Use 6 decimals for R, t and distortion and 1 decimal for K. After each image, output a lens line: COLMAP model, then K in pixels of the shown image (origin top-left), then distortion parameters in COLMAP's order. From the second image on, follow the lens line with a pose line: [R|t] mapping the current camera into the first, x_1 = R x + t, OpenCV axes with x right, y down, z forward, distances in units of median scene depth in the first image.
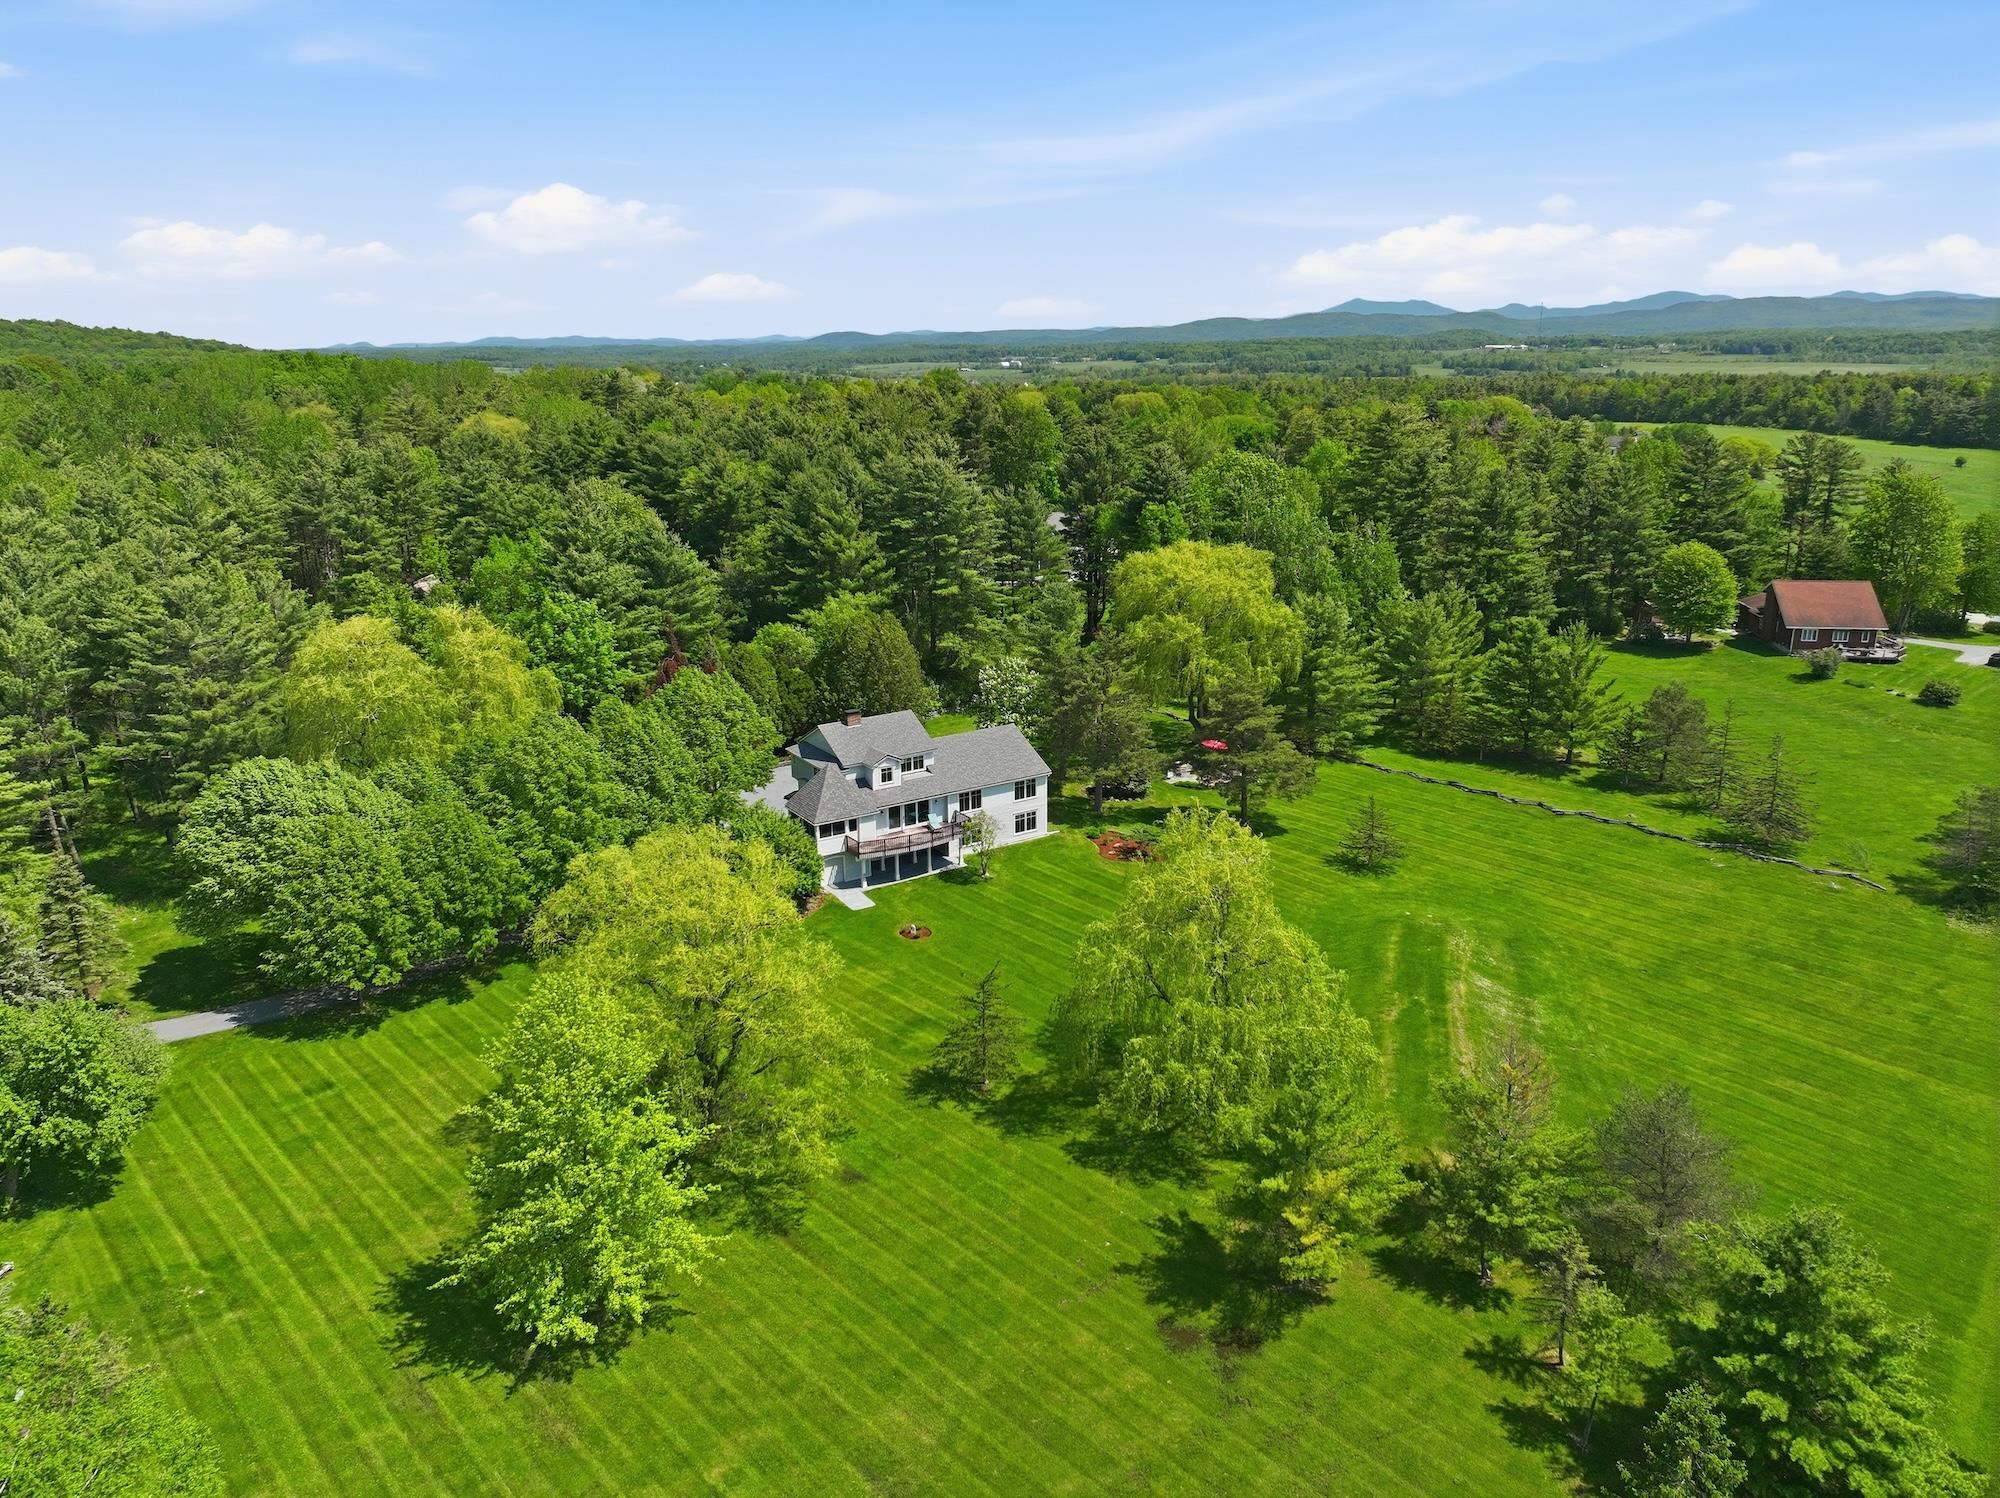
lens RADIAL K [[1393.1, 0, 1004.0], [0, 1393.1, 738.2], [0, 0, 1]] dist [0.007732, 0.009229]
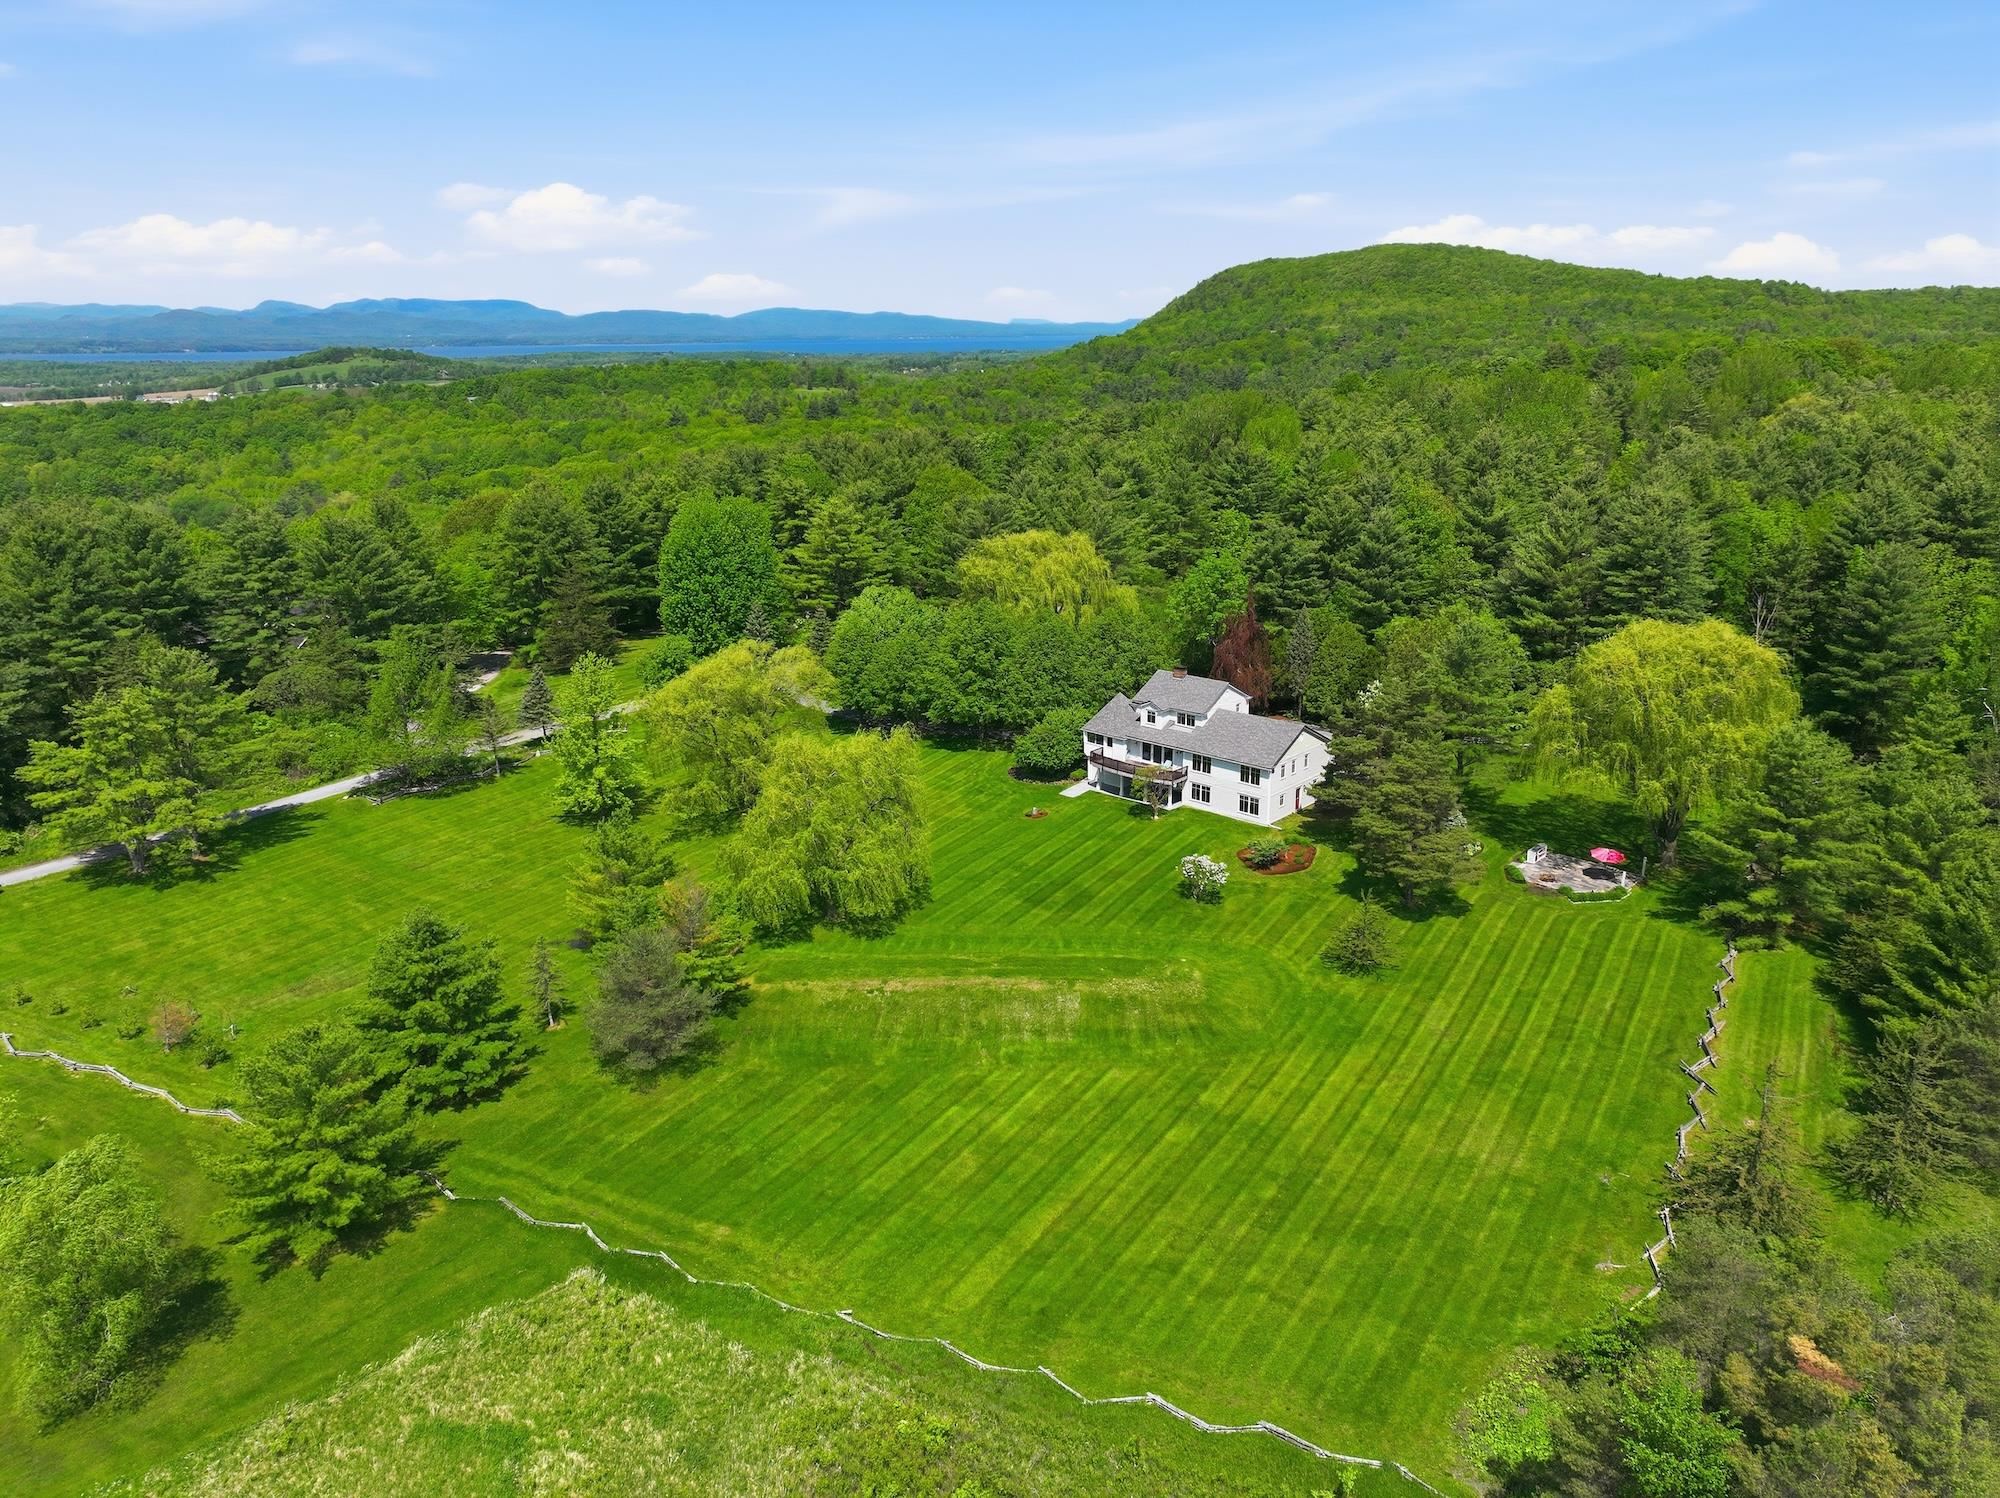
lens RADIAL K [[1393.1, 0, 1002.4], [0, 1393.1, 747.4], [0, 0, 1]] dist [0.007732, 0.009229]
pose [[0.252278, 0.285143, -0.924689, 1.009298], [-0.257538, 0.940917, 0.219884, -0.181865], [0.932754, 0.182671, 0.310808, 0.478650]]
